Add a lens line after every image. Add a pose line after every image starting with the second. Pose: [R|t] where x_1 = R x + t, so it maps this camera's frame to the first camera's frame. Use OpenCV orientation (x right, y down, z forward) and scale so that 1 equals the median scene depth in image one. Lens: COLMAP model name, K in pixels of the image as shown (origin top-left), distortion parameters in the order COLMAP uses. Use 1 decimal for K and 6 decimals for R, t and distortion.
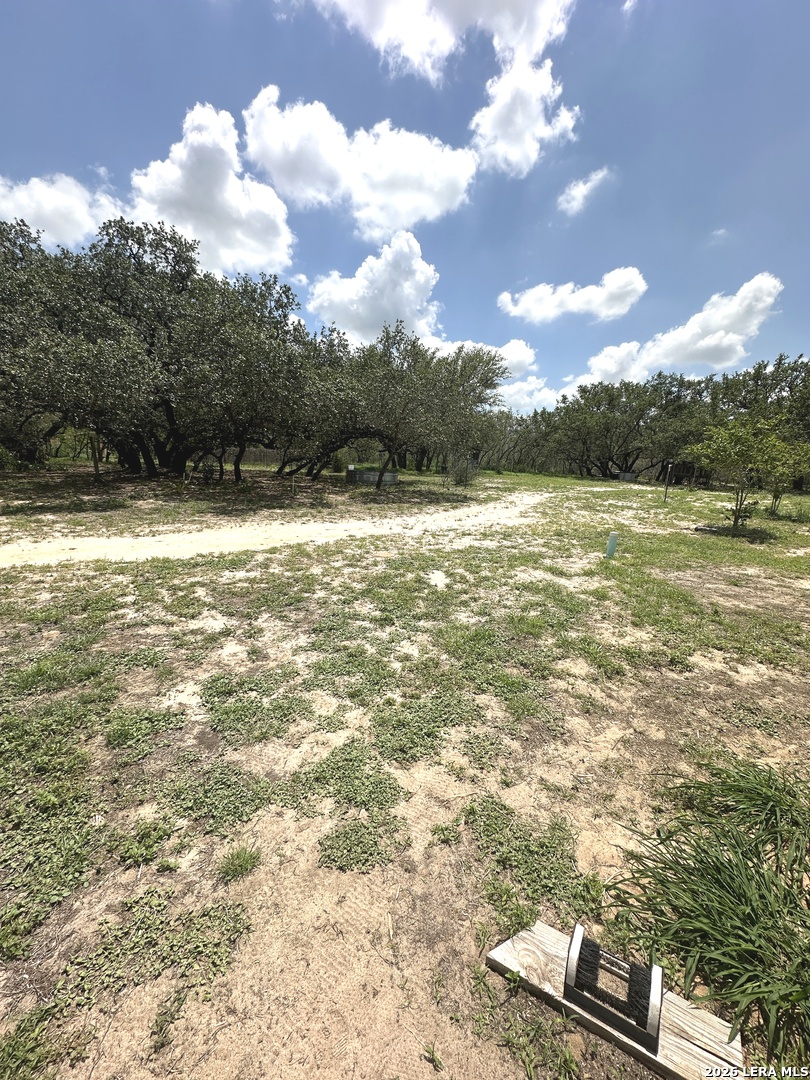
lens RADIAL K [[432.6, 0, 402.0], [0, 432.6, 541.3], [0, 0, 1]] dist [0.000891, -0.001553]
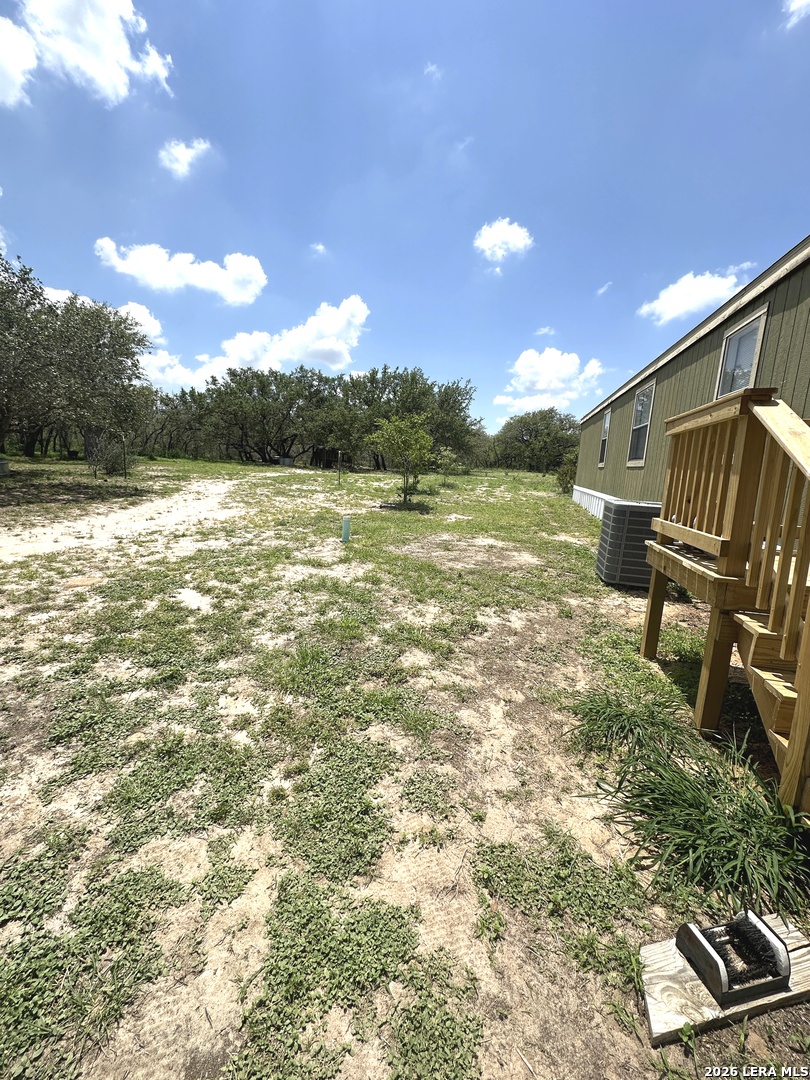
lens RADIAL K [[432.6, 0, 403.6], [0, 432.6, 546.6], [0, 0, 1]] dist [0.000891, -0.001553]
pose [[0.721711, -0.142211, 0.677429, -0.176321], [0.111956, 0.989764, 0.088505, -0.036973], [-0.683081, 0.011968, 0.730245, 0.208908]]
